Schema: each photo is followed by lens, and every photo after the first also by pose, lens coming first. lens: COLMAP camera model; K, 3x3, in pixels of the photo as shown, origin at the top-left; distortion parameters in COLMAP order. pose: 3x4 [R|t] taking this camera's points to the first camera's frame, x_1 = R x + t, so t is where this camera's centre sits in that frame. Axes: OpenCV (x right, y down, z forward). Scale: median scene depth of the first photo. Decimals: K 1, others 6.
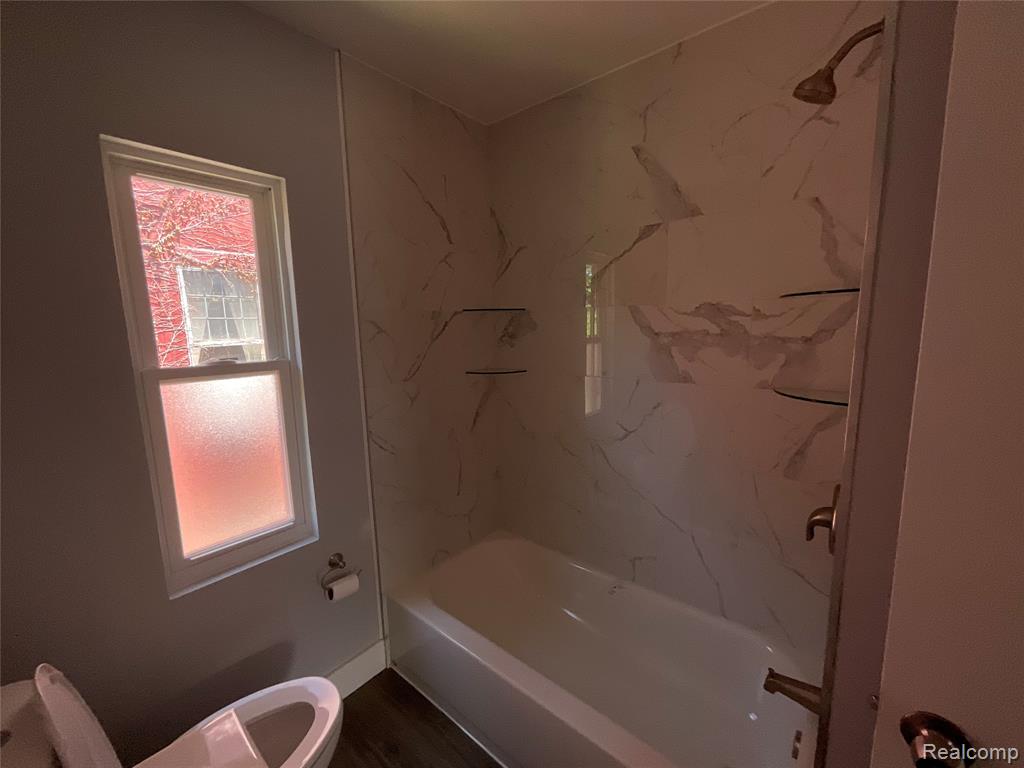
lens RADIAL K [[418.9, 0, 512.9], [0, 418.9, 388.1], [0, 0, 1]] dist [-0.001572, -0.000358]
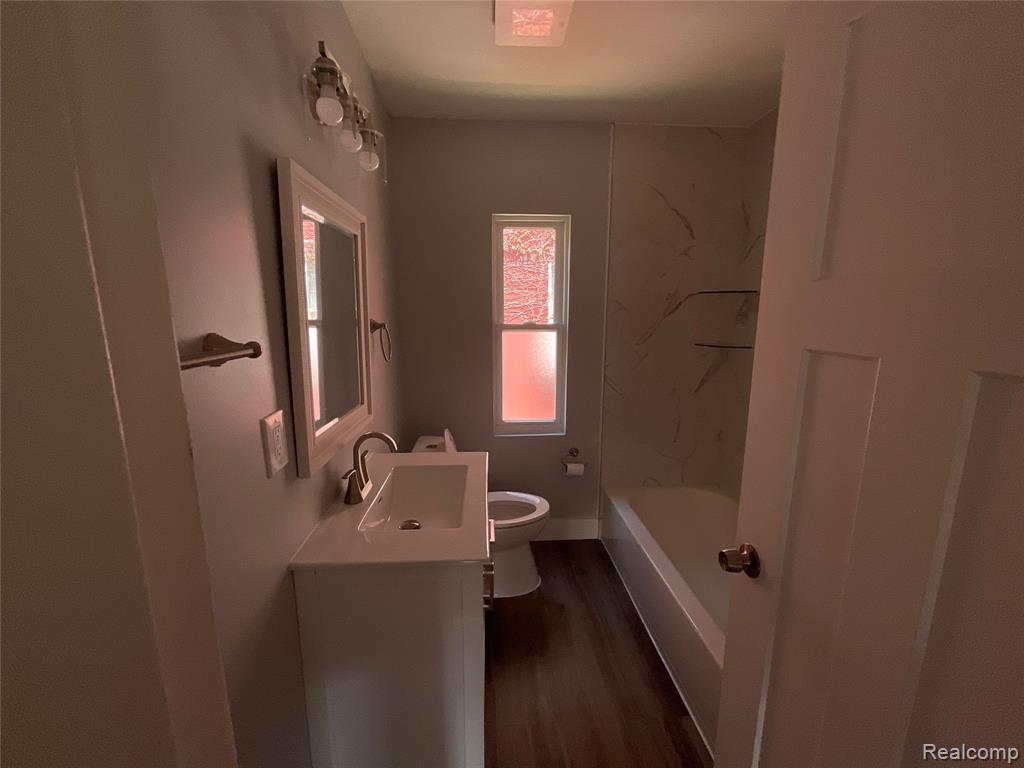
lens RADIAL K [[418.9, 0, 512.9], [0, 418.9, 388.1], [0, 0, 1]] dist [-0.001572, -0.000358]
pose [[0.697417, 0.152621, -0.700226, 0.489001], [-0.121848, 0.988087, 0.094004, 0.049322], [0.706231, 0.019761, 0.707706, -0.293125]]
